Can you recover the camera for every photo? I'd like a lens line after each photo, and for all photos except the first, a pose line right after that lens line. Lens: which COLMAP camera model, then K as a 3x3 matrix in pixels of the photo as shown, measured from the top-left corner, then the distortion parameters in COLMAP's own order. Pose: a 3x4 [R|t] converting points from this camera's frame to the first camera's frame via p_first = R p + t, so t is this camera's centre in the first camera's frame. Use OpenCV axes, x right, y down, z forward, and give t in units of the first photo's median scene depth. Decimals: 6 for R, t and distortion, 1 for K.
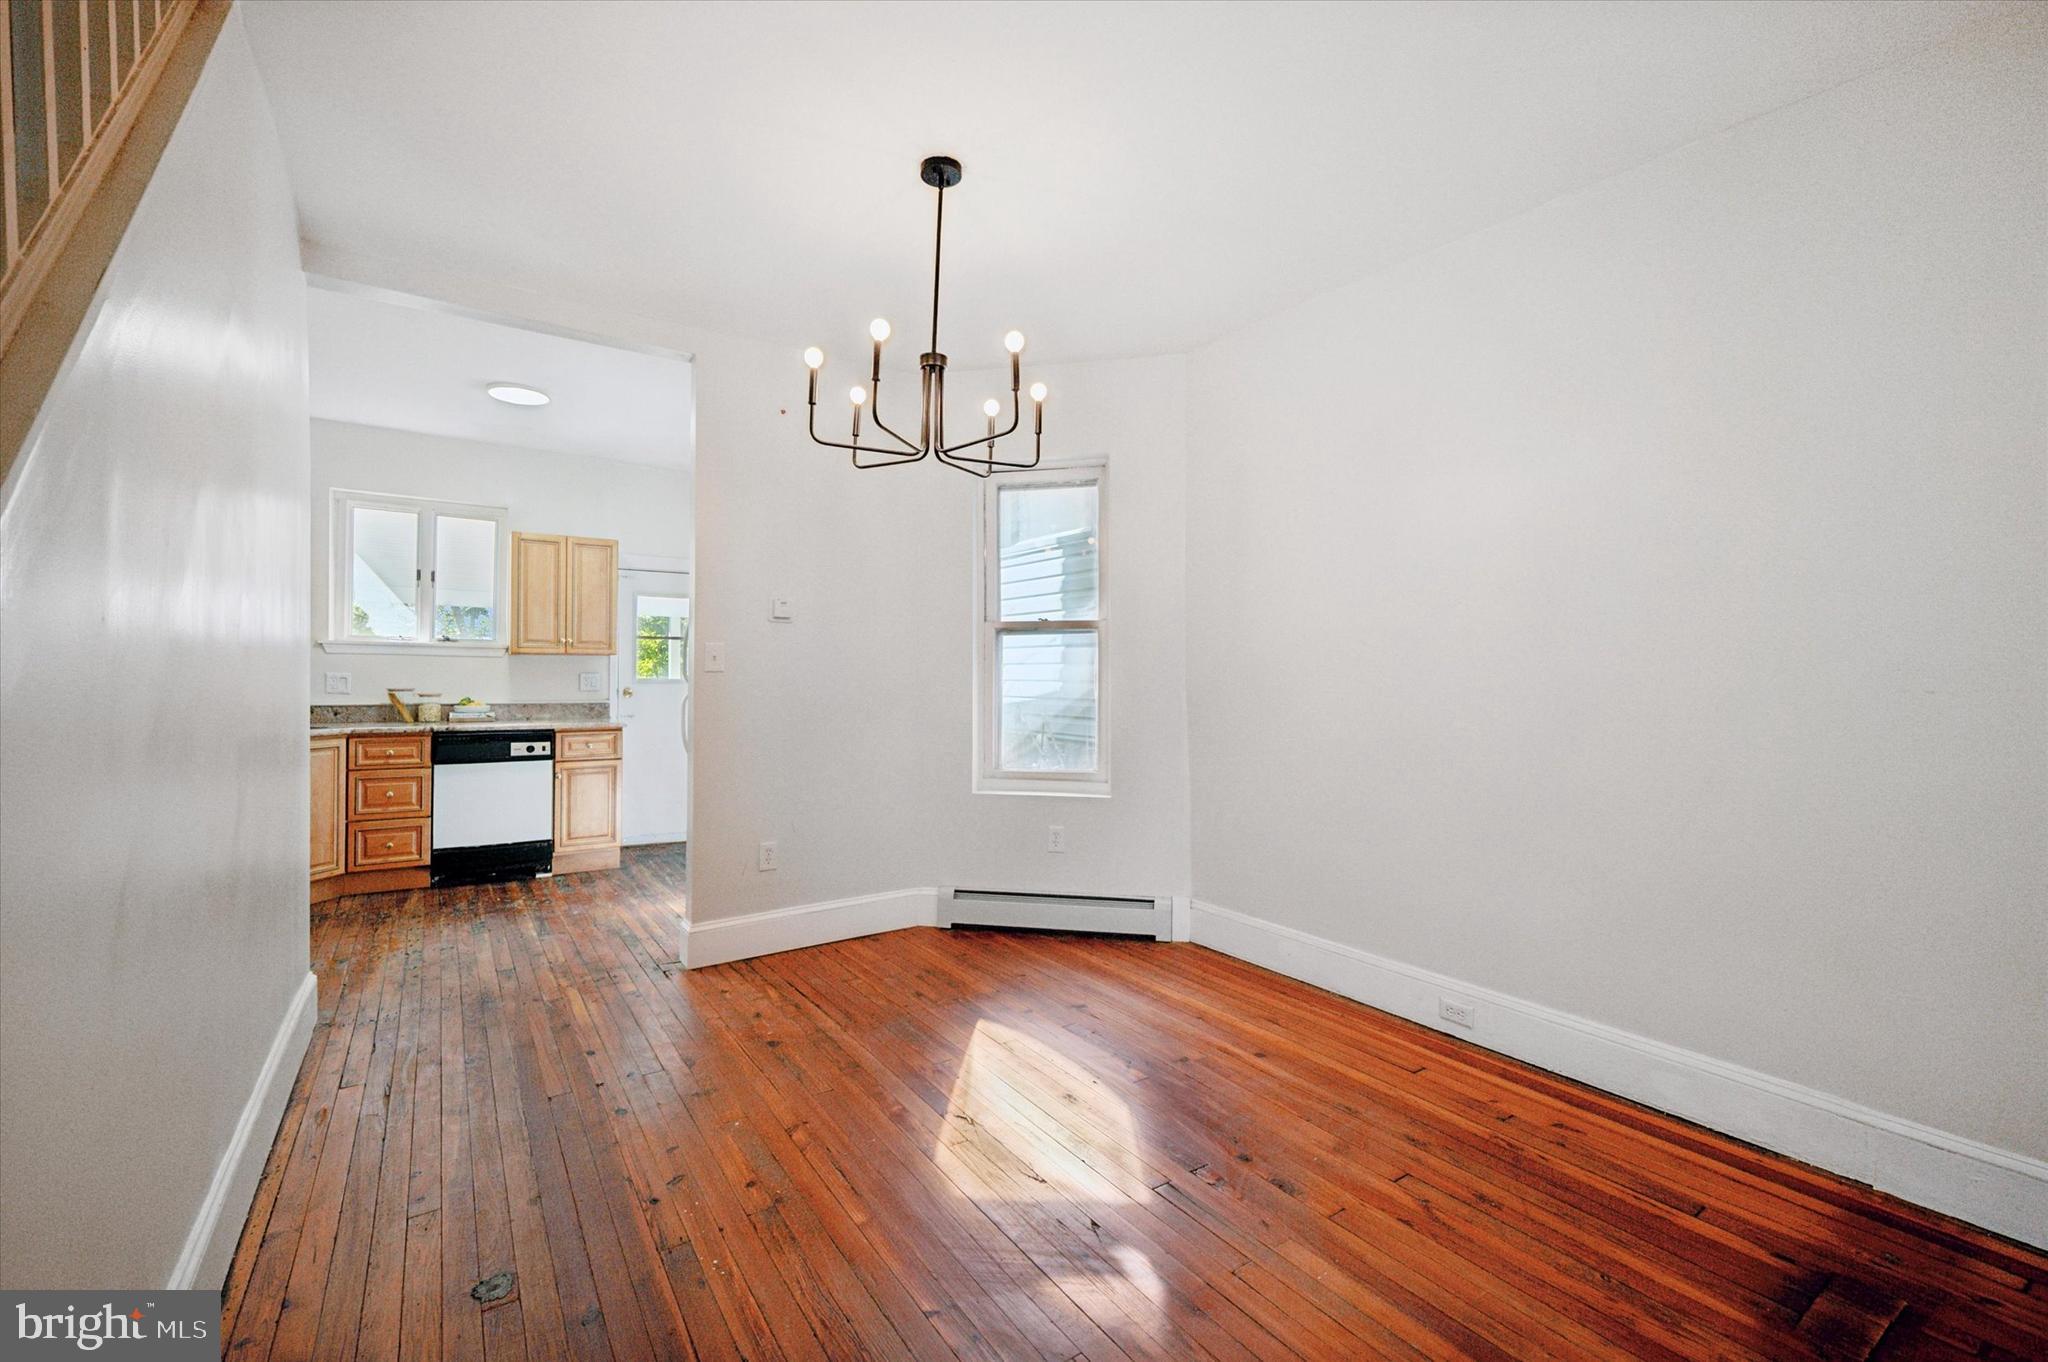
lens RADIAL K [[862.4, 0, 1027.7], [0, 862.4, 678.0], [0, 0, 1]] dist [0.000684, -0.000383]
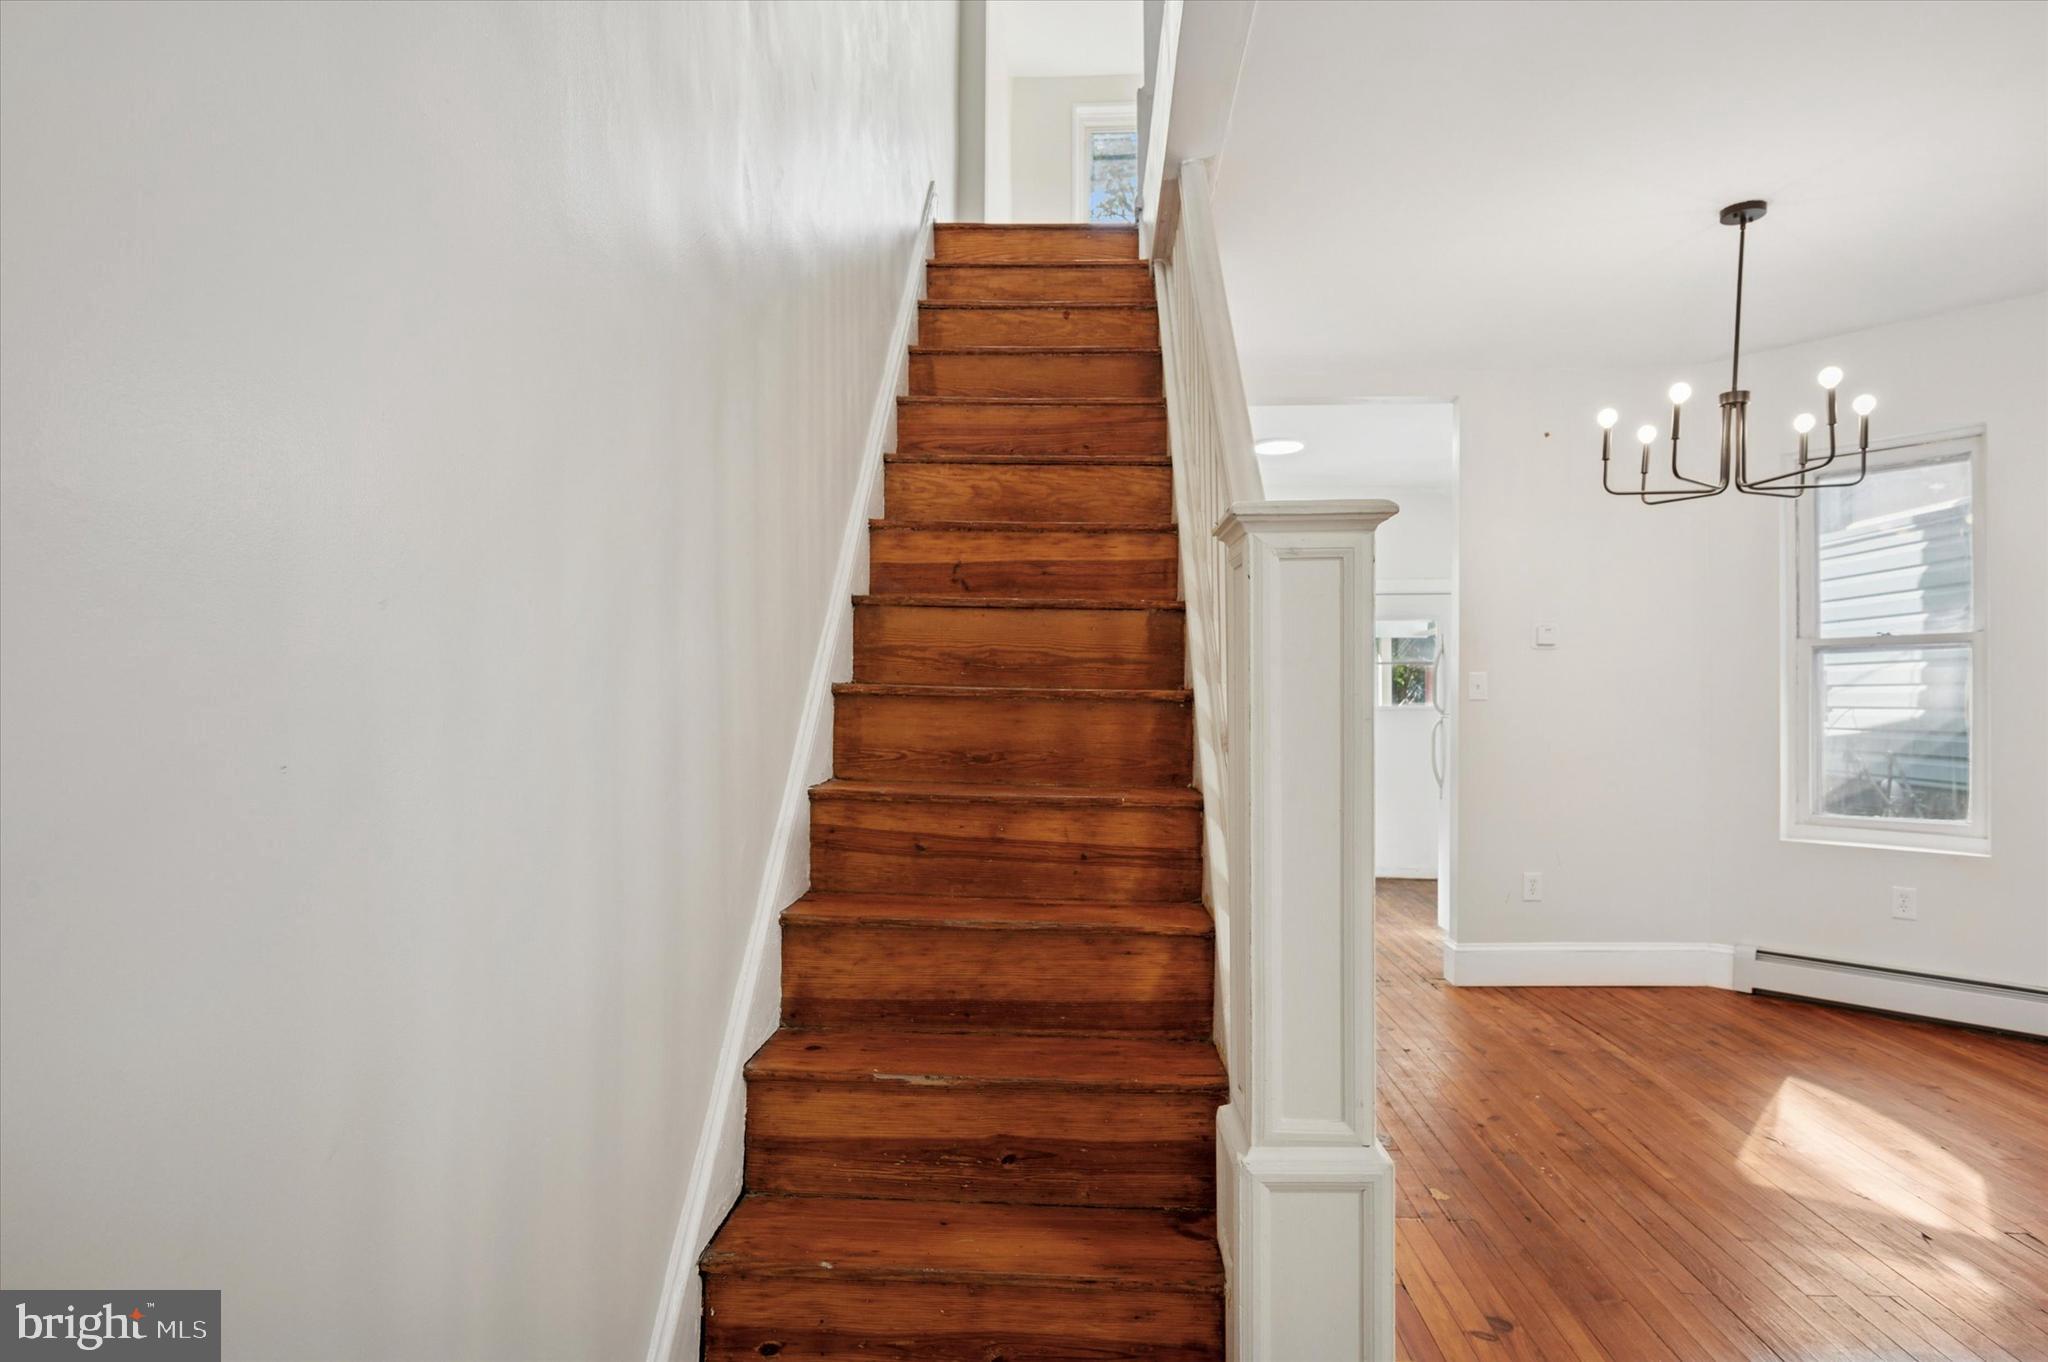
lens RADIAL K [[1119.3, 0, 1036.3], [0, 1119.3, 702.8], [0, 0, 1]] dist [0.001024, -0.000257]
pose [[0.796959, -0.003308, -0.604024, 0.020251], [0.005121, 0.999986, 0.001280, -0.008573], [0.604011, -0.004114, 0.796965, -0.358081]]
